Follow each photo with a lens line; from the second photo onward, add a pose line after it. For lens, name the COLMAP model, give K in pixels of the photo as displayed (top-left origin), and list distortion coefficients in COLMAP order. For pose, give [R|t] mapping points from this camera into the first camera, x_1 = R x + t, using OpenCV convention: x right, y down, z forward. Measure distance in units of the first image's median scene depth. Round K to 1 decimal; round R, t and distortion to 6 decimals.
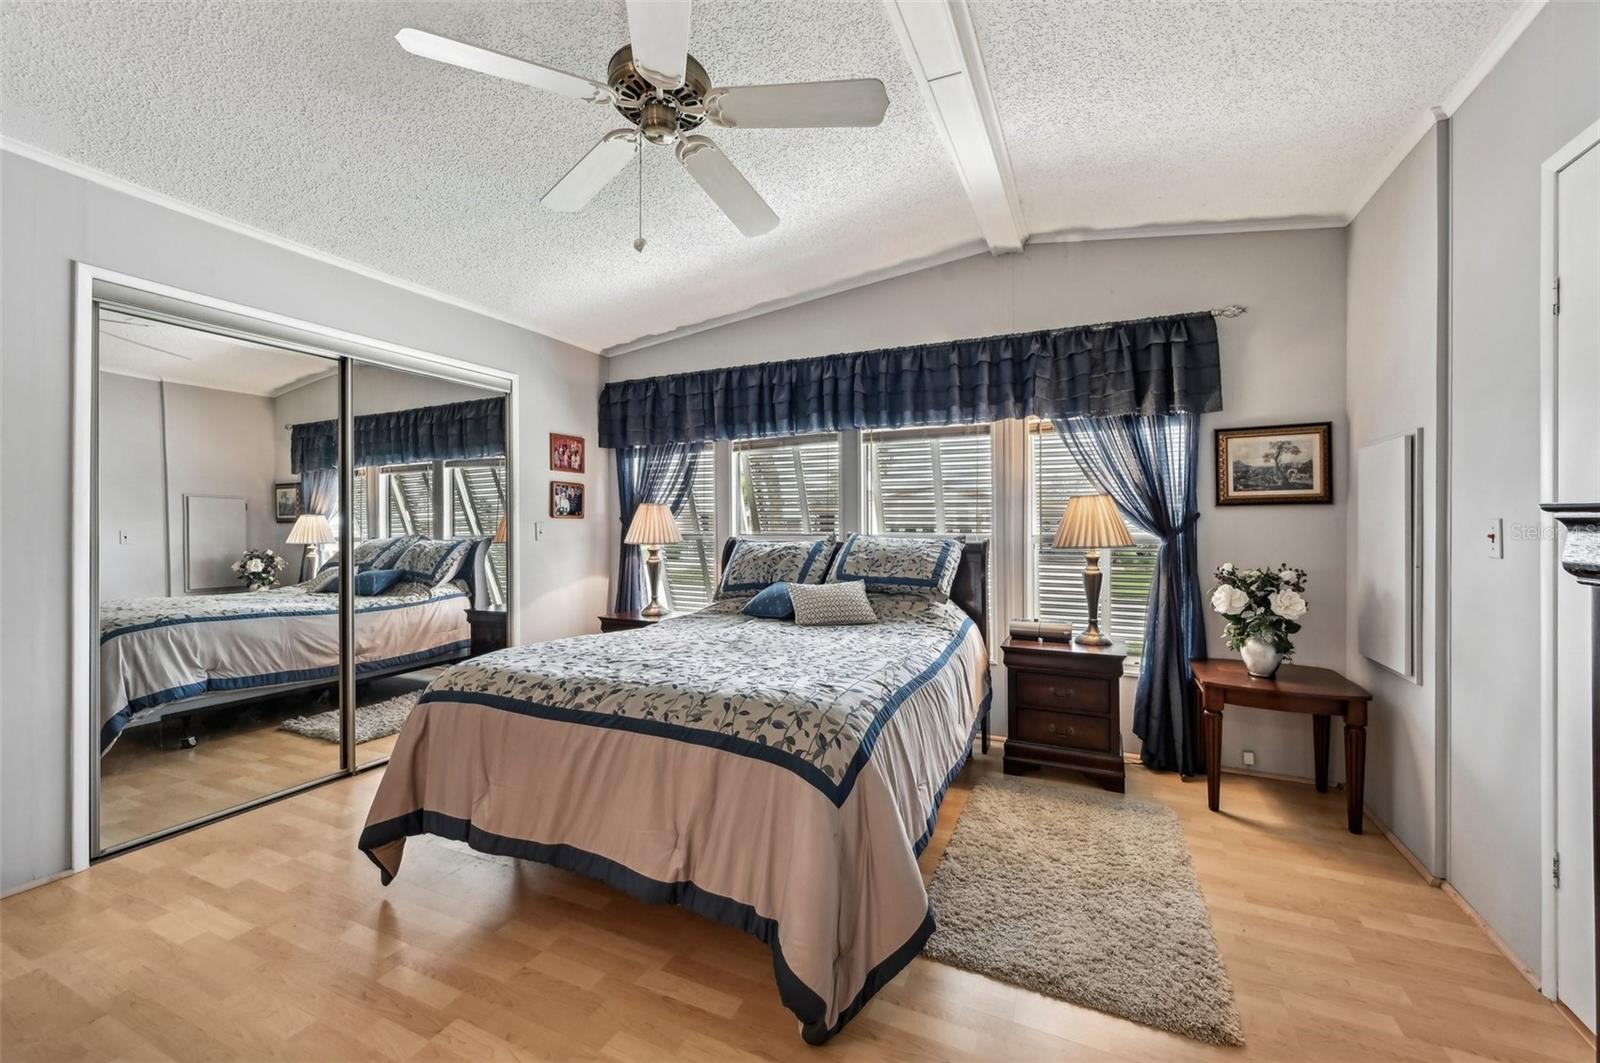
lens RADIAL K [[646.9, 0, 808.6], [0, 646.9, 515.0], [0, 0, 1]] dist [-0.000298, 0.000016]
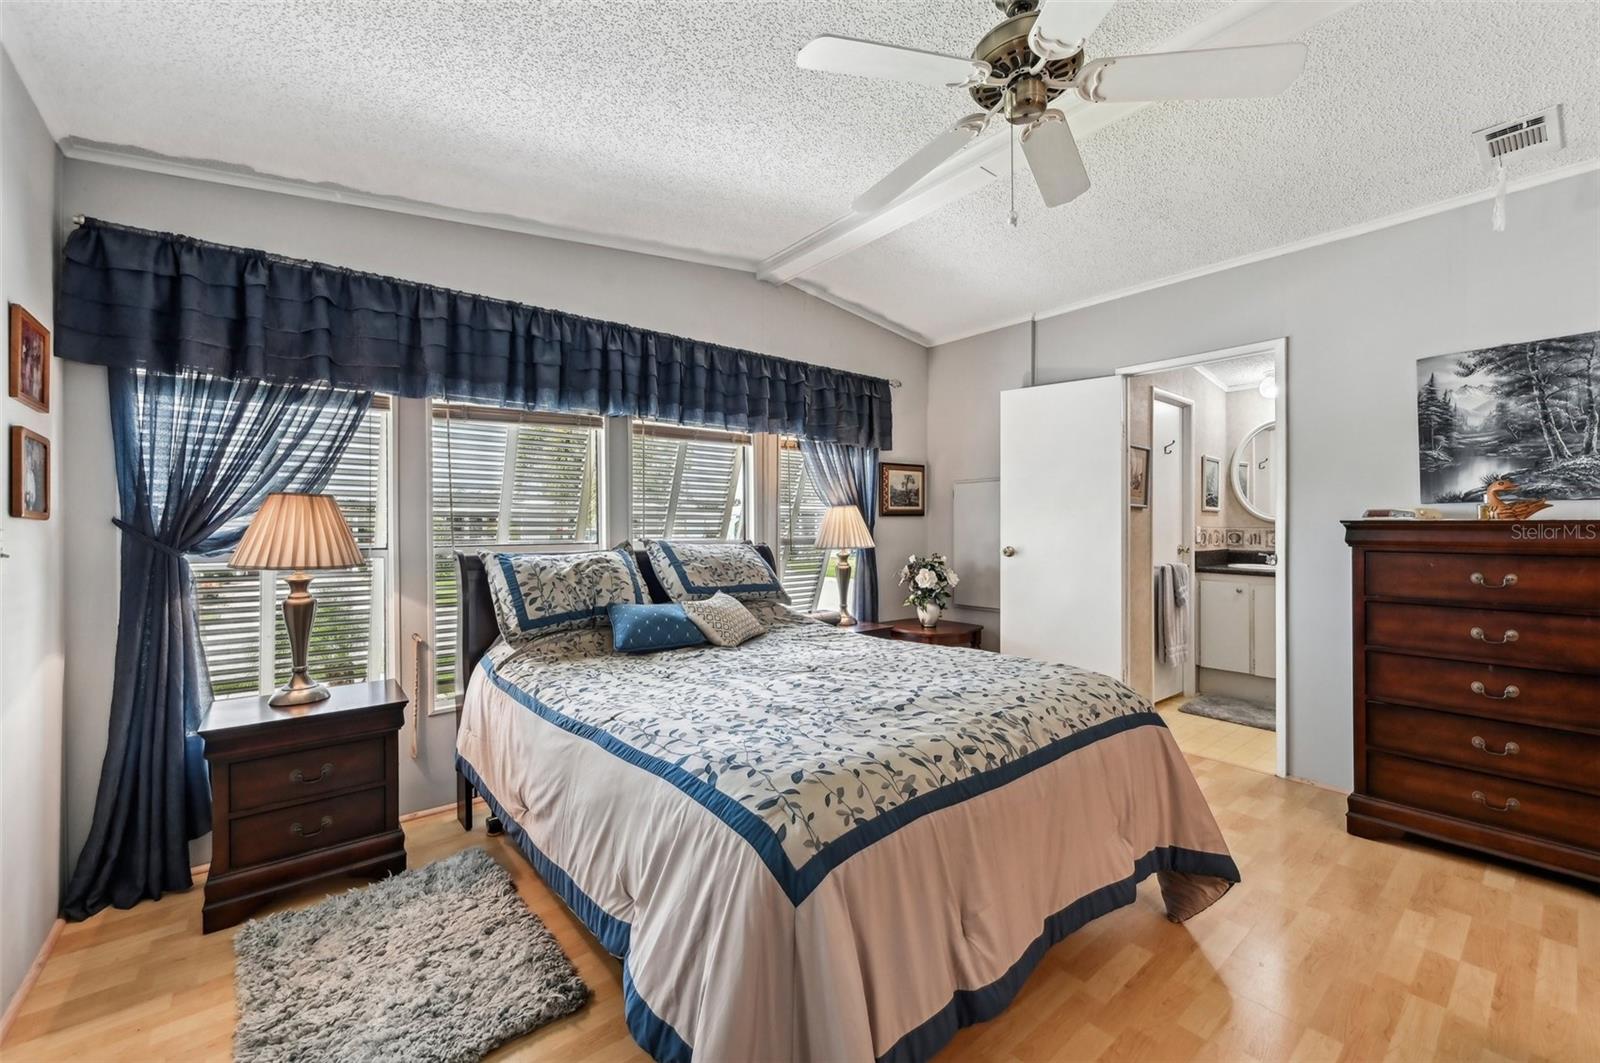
lens RADIAL K [[652.2, 0, 787.2], [0, 652.2, 513.4], [0, 0, 1]] dist [0.000506, 0.000133]
pose [[0.437329, 0.018615, 0.899109, -0.615978], [-0.007672, 0.999827, -0.016969, 0.005647], [-0.899269, 0.000523, 0.437396, 0.452802]]
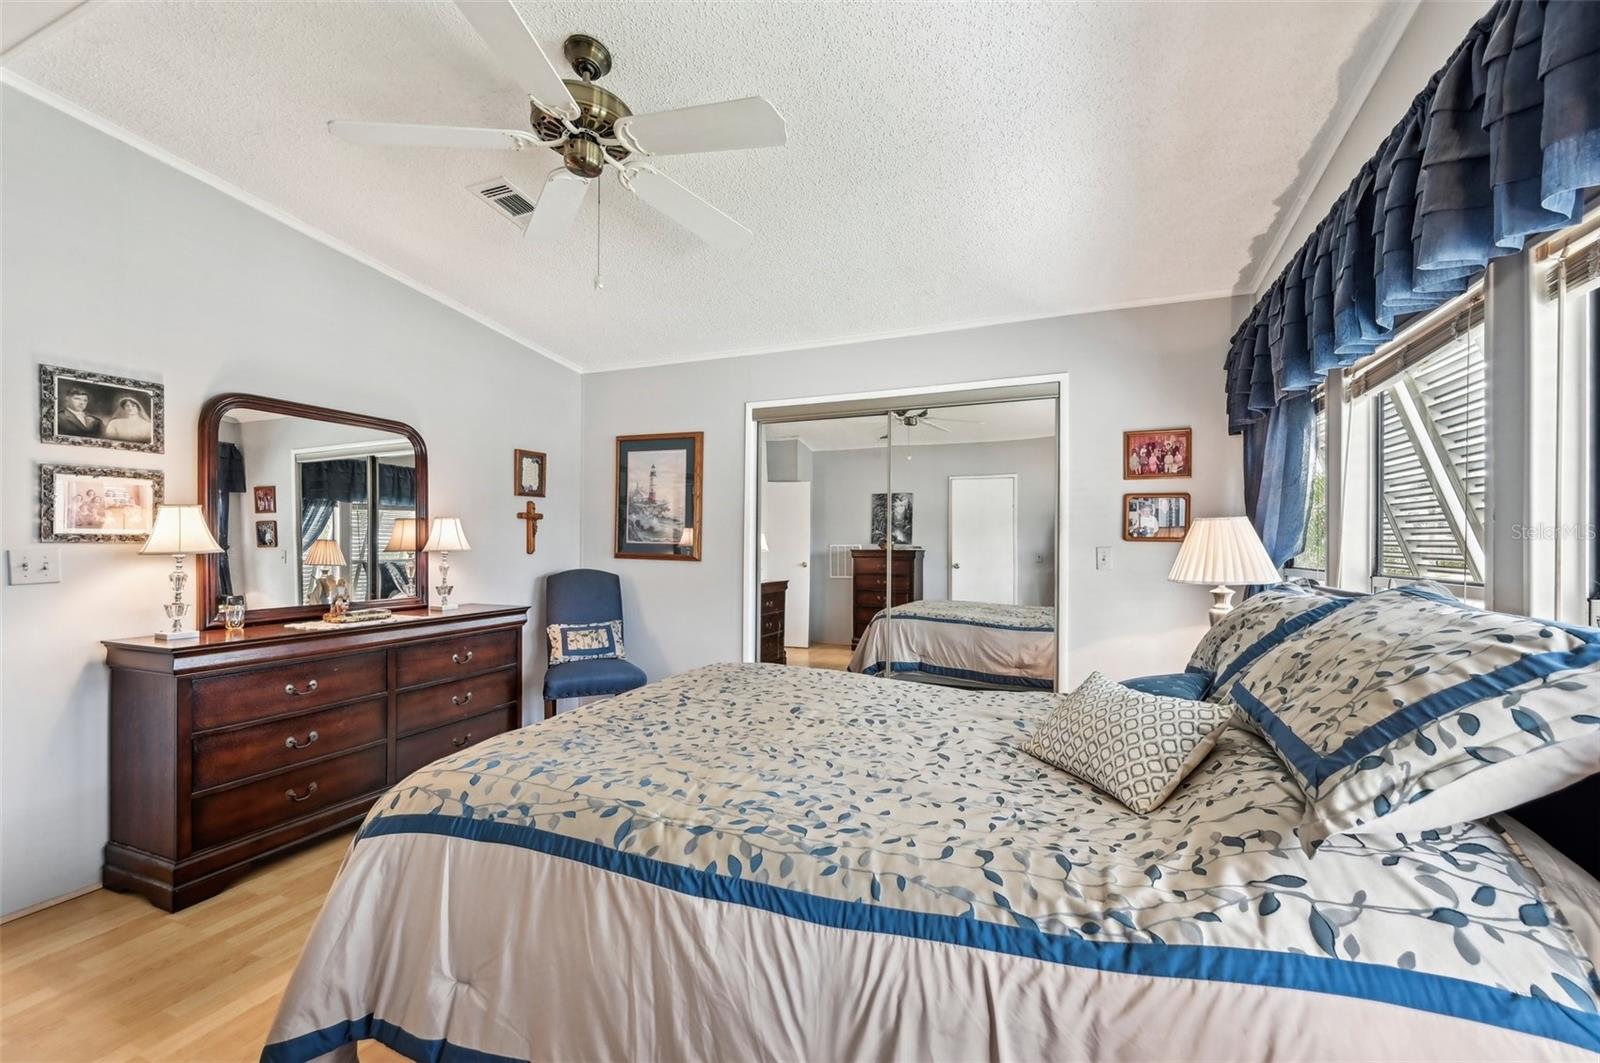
lens RADIAL K [[653.8, 0, 800.1], [0, 653.8, 540.9], [0, 0, 1]] dist [-0.000491, -0.000002]
pose [[0.037045, -0.005528, -0.999298, 0.524345], [0.008088, 0.999954, -0.005232, 0.006027], [0.999281, -0.007888, 0.037088, 0.851156]]
